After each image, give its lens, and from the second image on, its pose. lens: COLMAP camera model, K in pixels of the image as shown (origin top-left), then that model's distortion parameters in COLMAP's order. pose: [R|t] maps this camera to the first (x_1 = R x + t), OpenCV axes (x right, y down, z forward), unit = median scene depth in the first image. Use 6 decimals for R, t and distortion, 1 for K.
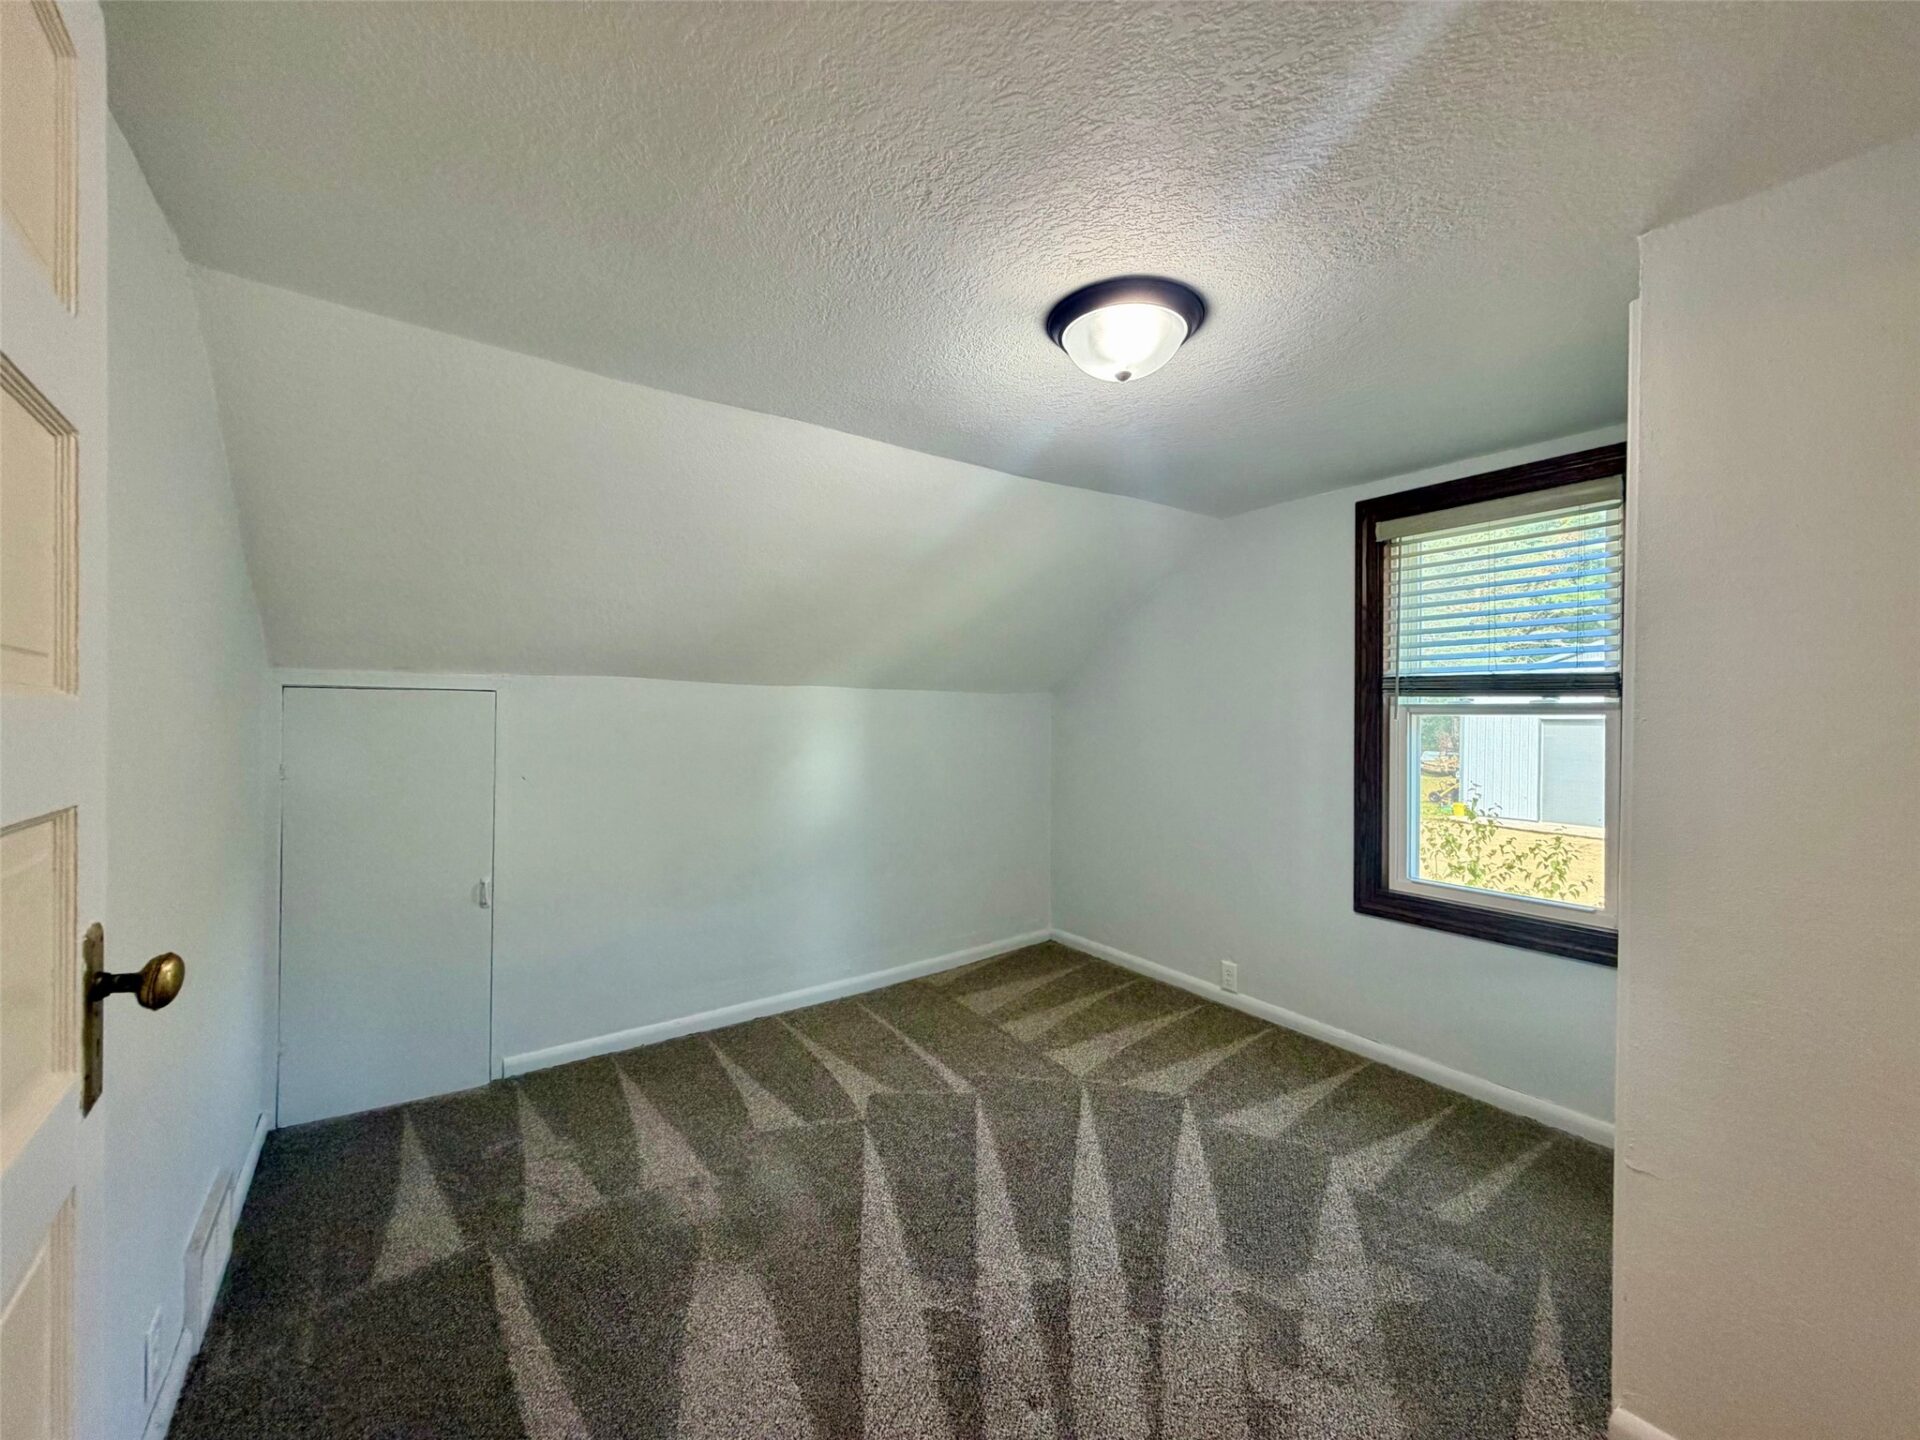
lens RADIAL K [[764.1, 0, 954.9], [0, 764.1, 720.2], [0, 0, 1]] dist [0.001010, -0.000372]
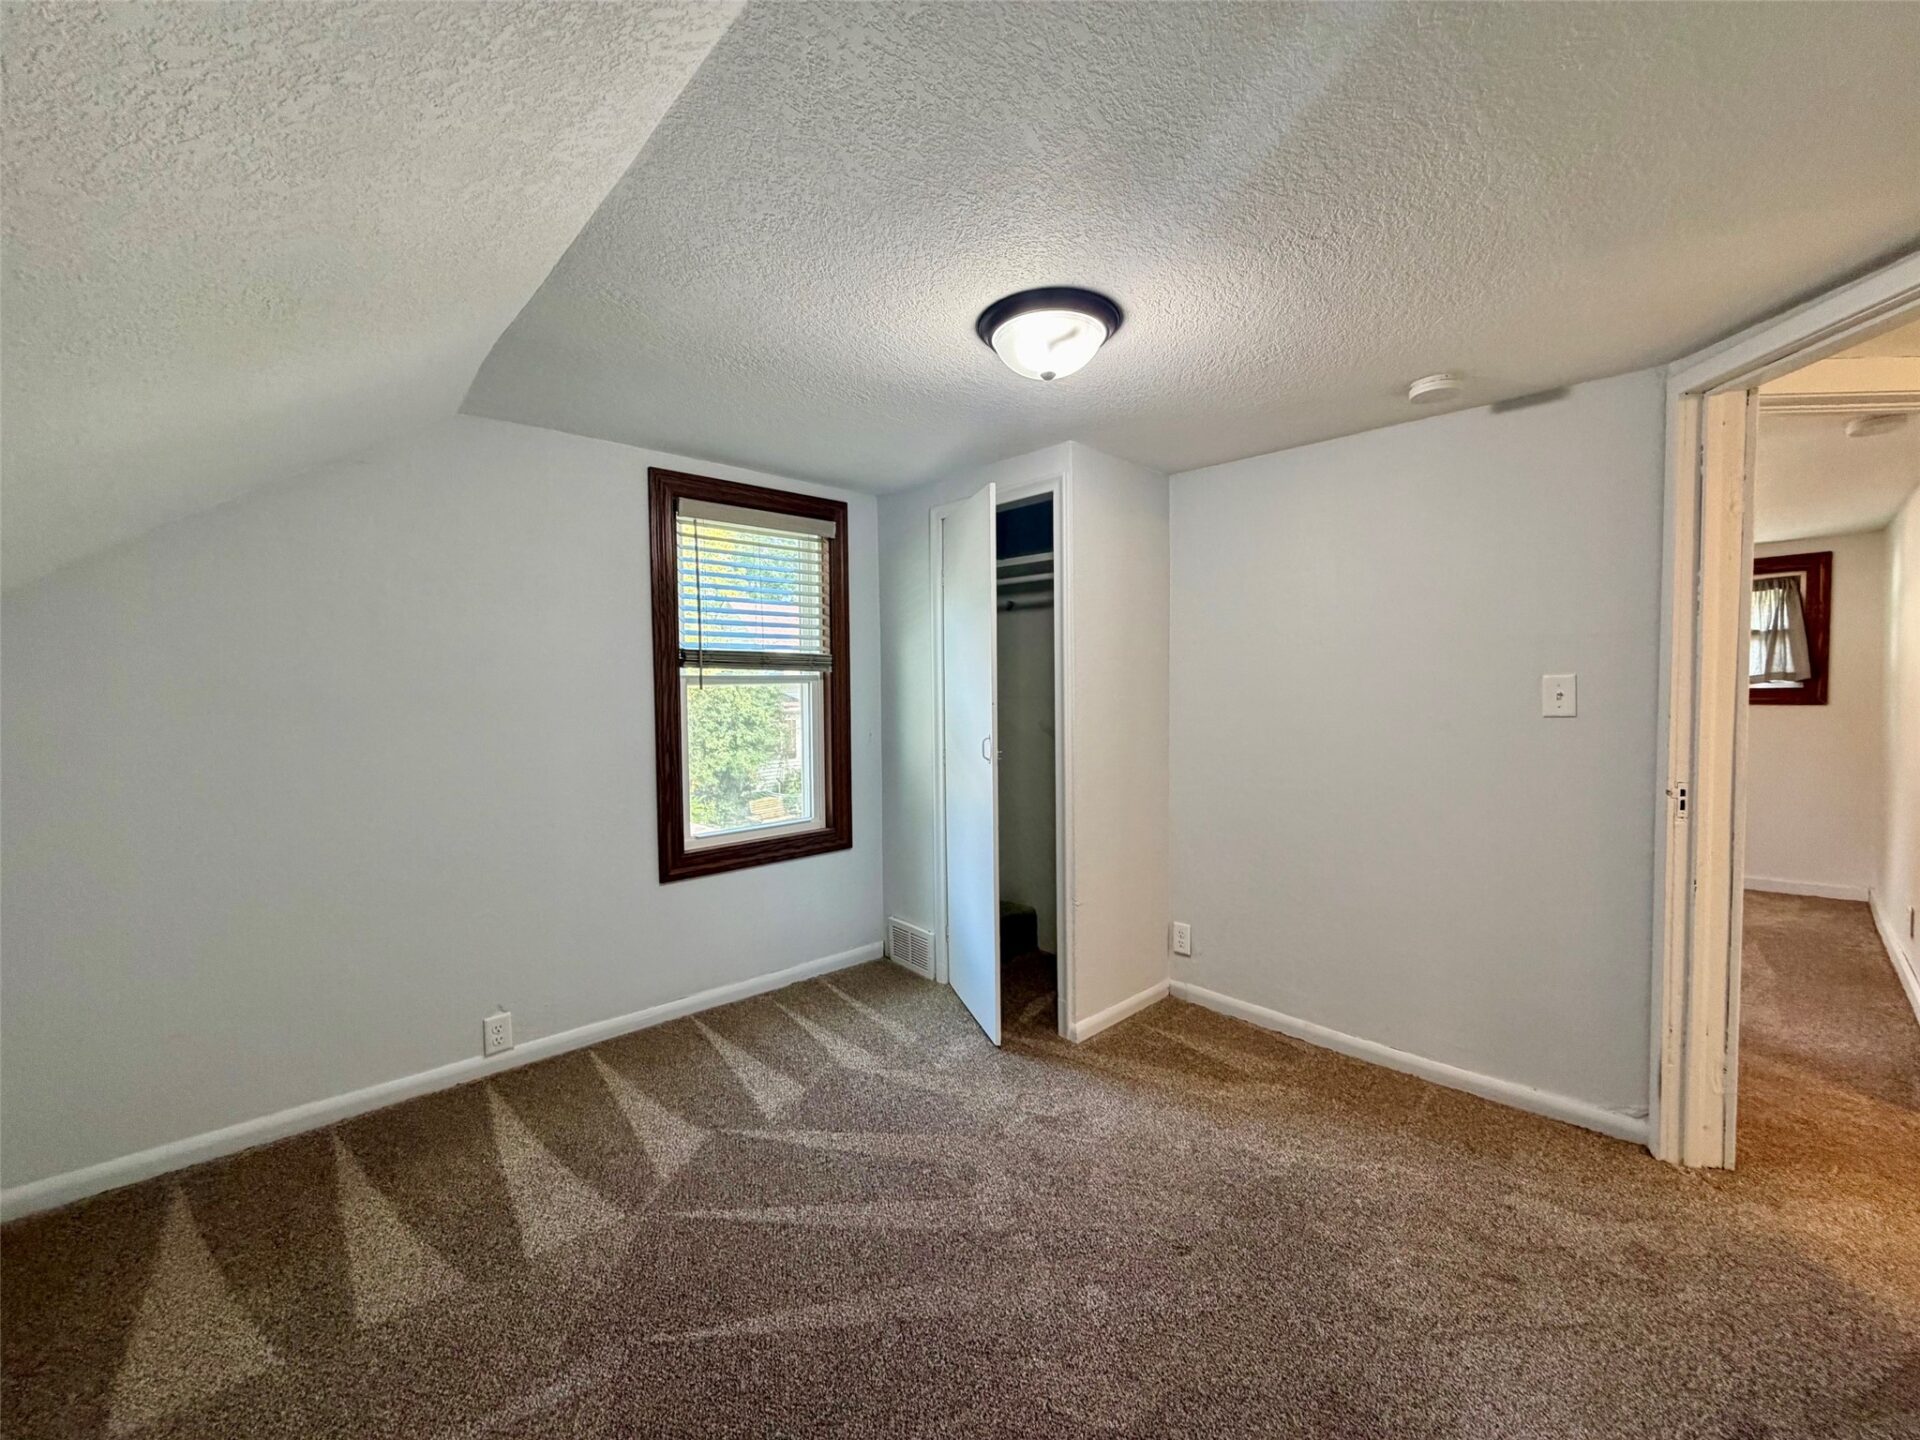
lens RADIAL K [[761.0, 0, 959.5], [0, 761.0, 721.8], [0, 0, 1]] dist [-0.000875, 0.000109]
pose [[-0.128524, -0.060430, 0.989864, -0.519263], [0.016808, 0.997866, 0.063101, -0.017320], [-0.991564, 0.024747, -0.127234, 0.765452]]
